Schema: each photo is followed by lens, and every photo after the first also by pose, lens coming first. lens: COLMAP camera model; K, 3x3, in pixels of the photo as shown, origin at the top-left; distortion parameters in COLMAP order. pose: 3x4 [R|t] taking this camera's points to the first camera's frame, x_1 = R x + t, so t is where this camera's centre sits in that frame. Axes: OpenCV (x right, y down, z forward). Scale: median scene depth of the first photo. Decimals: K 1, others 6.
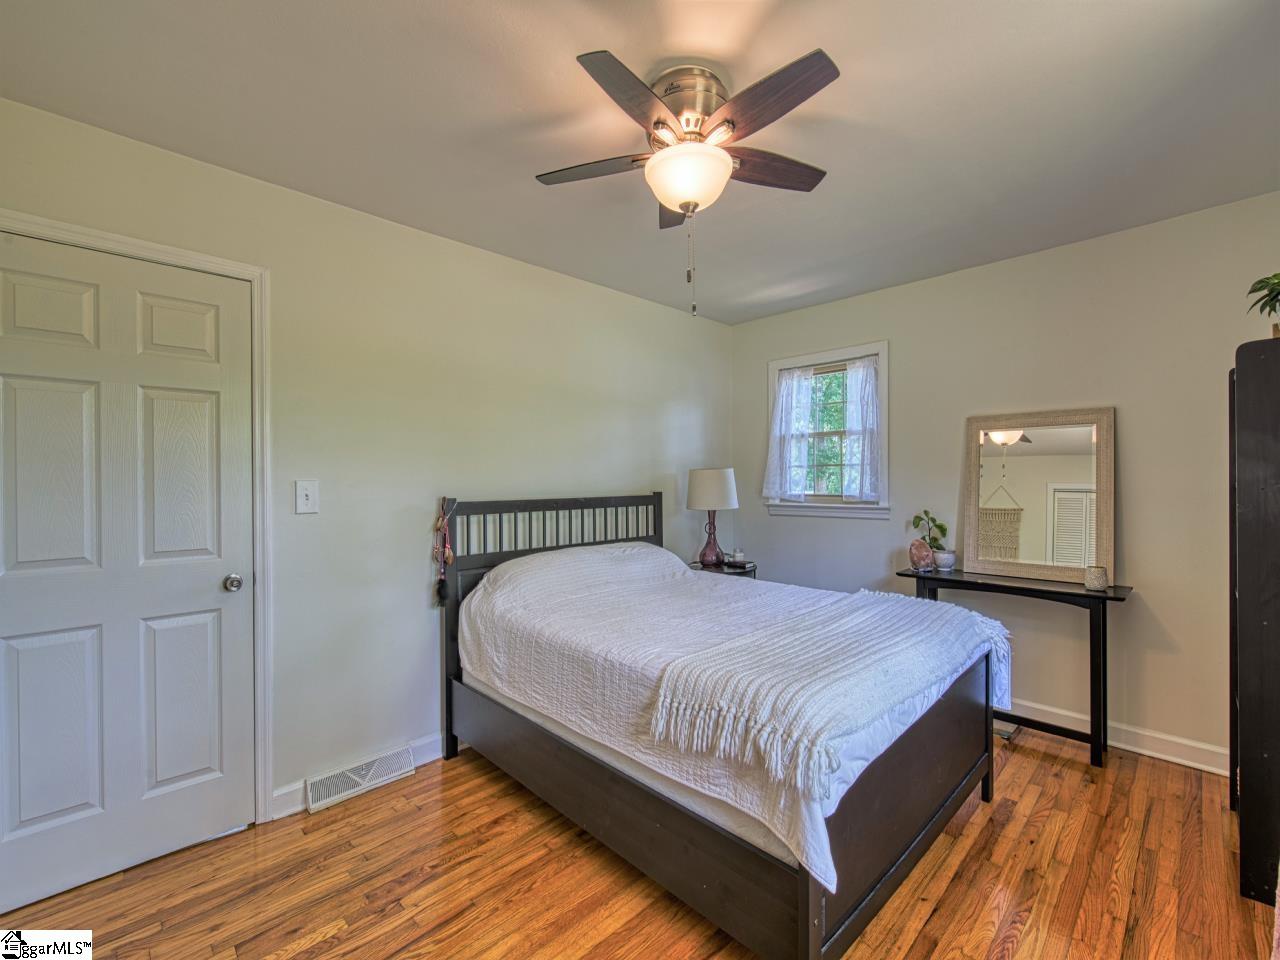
lens RADIAL K [[547.0, 0, 647.0], [0, 547.0, 485.4], [0, 0, 1]] dist [0.000677, -0.000327]
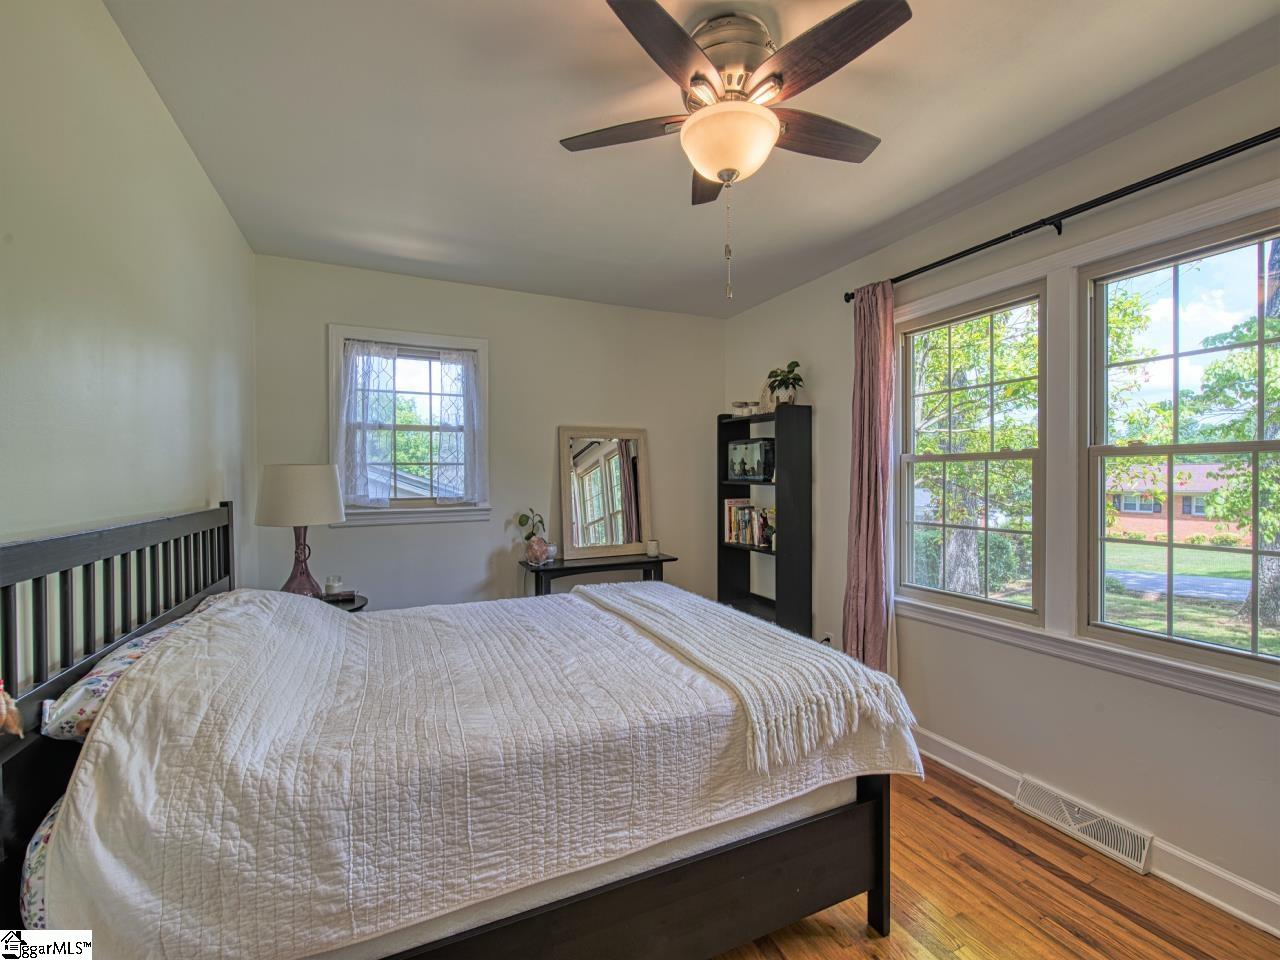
lens RADIAL K [[547.0, 0, 647.0], [0, 547.0, 485.4], [0, 0, 1]] dist [0.000677, -0.000327]
pose [[0.348797, -0.011431, 0.937129, -0.453217], [0.015604, 0.999858, 0.006388, -0.003457], [-0.937068, 0.012395, 0.348926, 0.451360]]
